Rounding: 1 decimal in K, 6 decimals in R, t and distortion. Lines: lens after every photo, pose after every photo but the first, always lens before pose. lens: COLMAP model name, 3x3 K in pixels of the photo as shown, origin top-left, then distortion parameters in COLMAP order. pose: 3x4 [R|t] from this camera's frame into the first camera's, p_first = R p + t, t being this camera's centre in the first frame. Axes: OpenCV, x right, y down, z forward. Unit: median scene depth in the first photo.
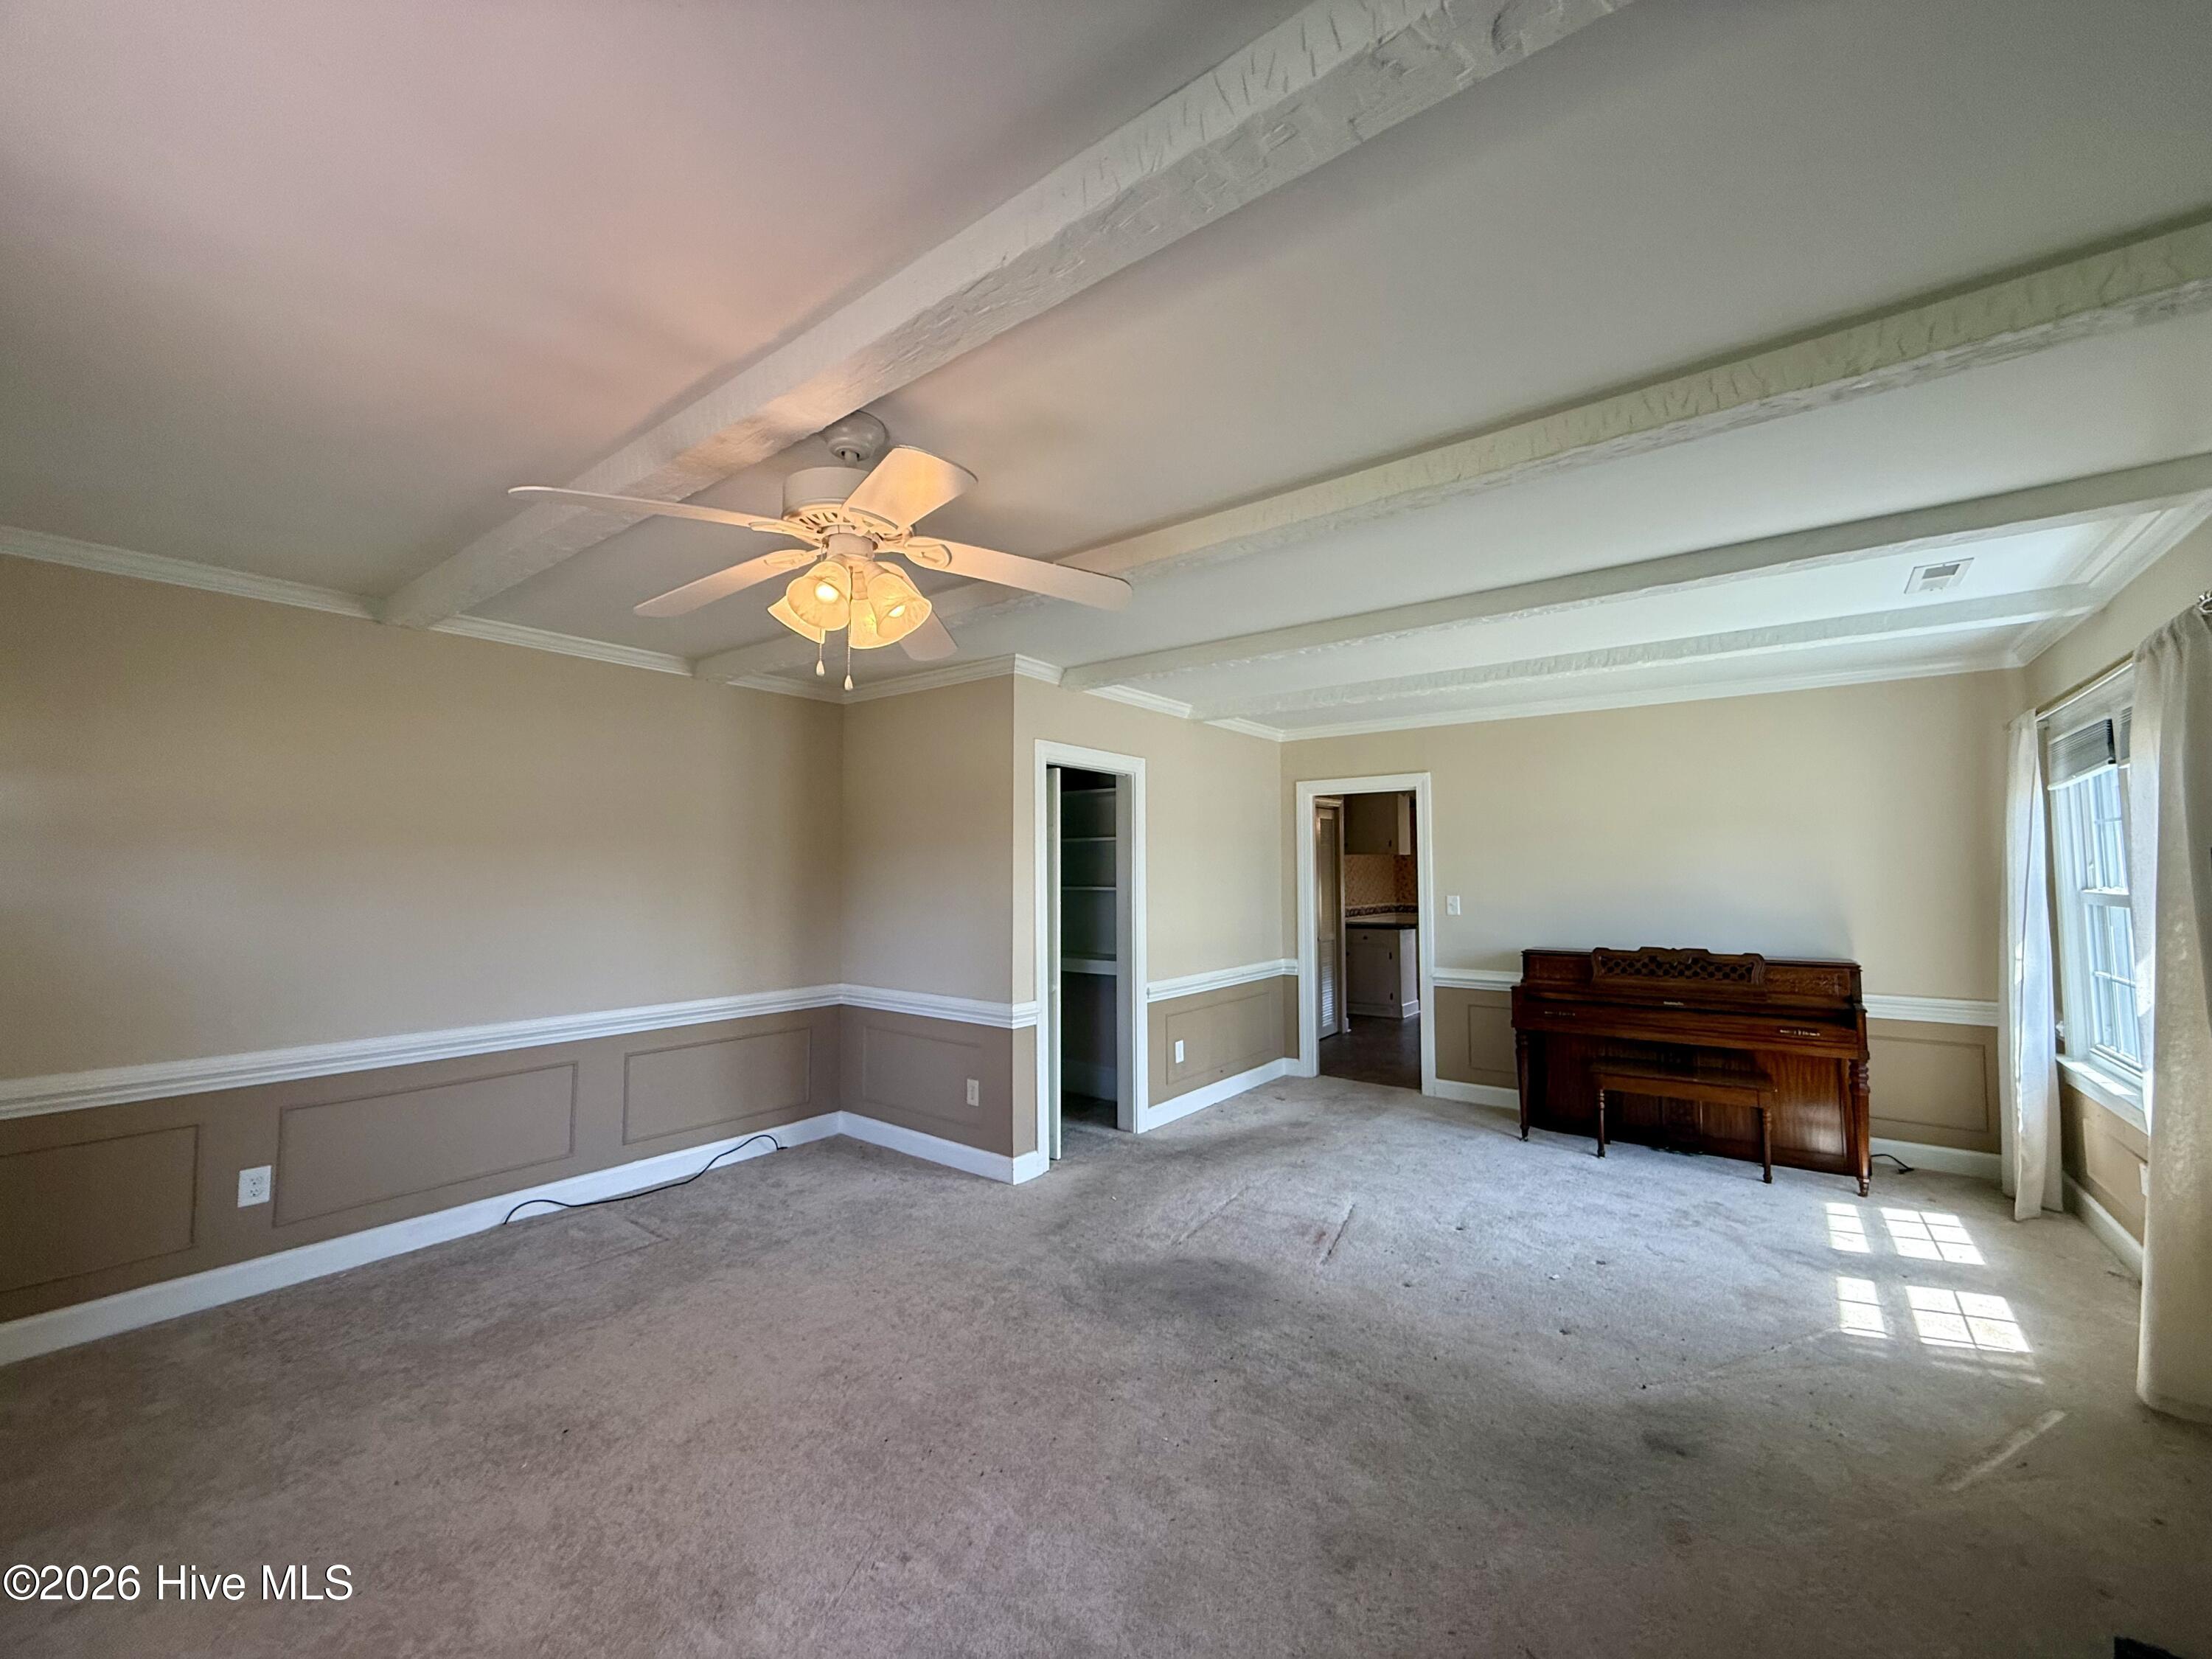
lens RADIAL K [[877.4, 0, 1101.6], [0, 877.4, 827.5], [0, 0, 1]] dist [-0.002136, 0.000857]
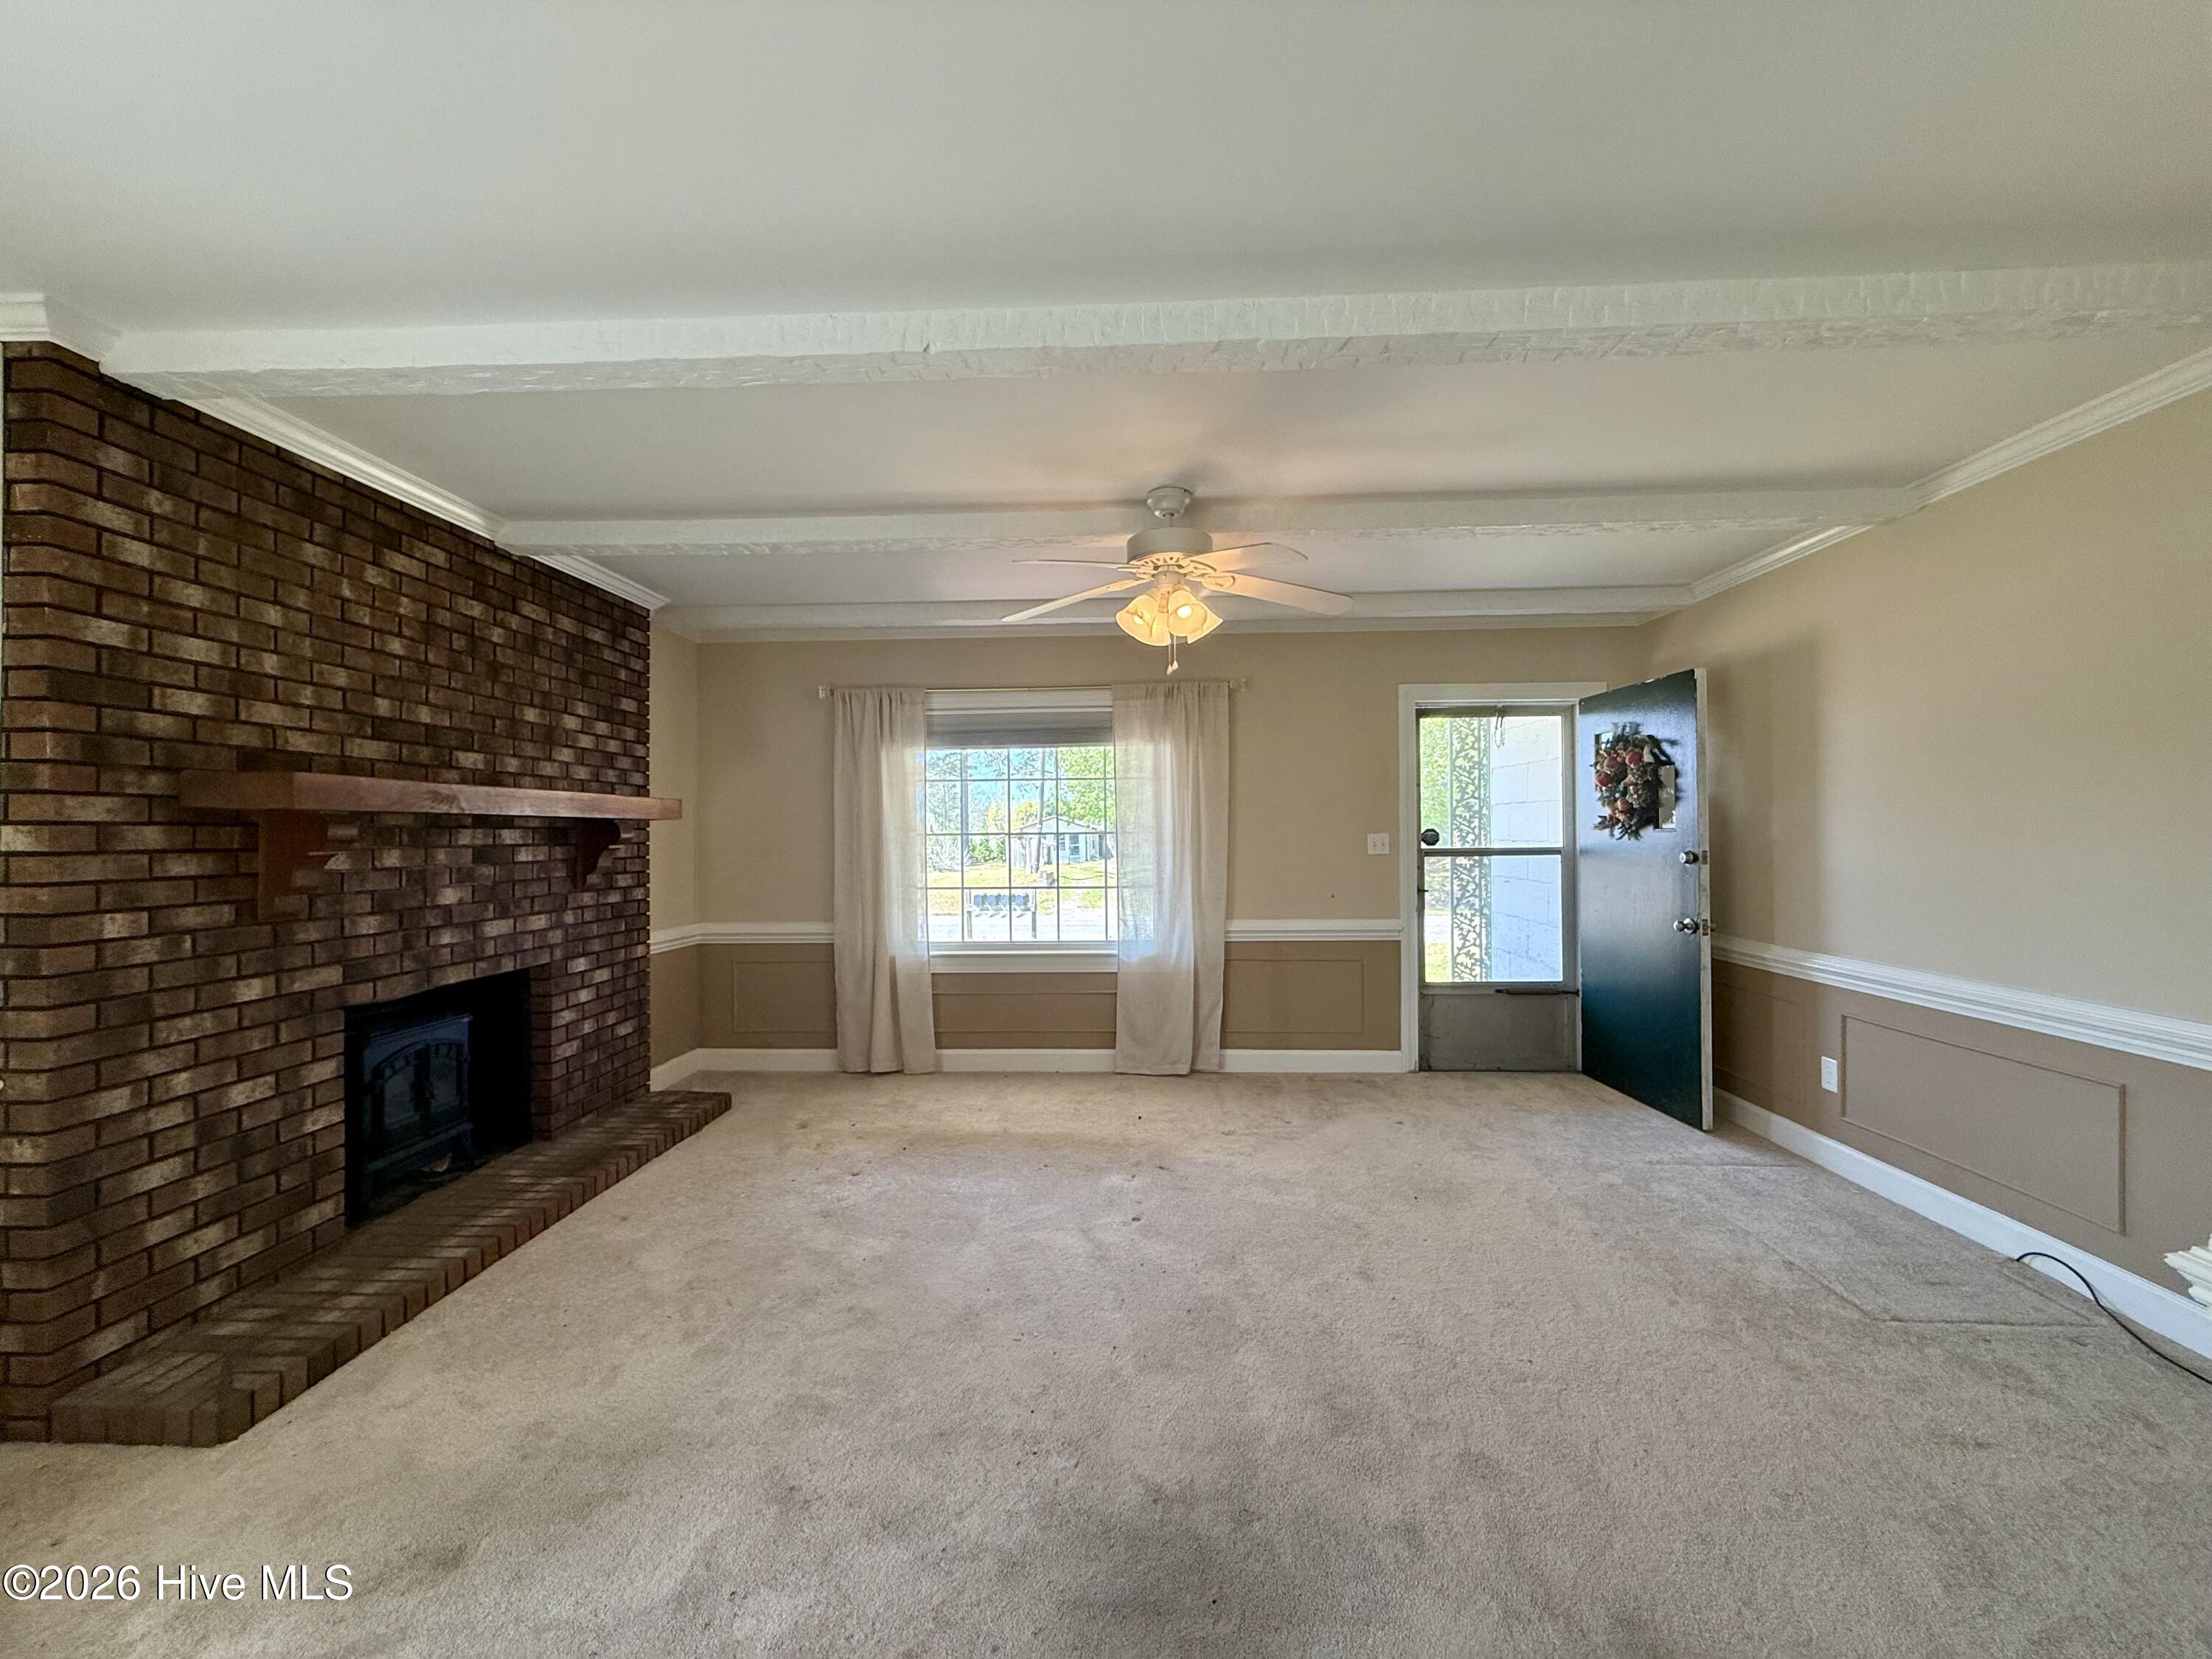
lens RADIAL K [[877.4, 0, 1102.7], [0, 877.4, 829.1], [0, 0, 1]] dist [-0.002136, 0.000857]
pose [[-0.821176, 0.005649, -0.570648, 0.309327], [0.036743, 0.998400, -0.042991, 0.079049], [0.569491, -0.056271, -0.820069, 1.001840]]
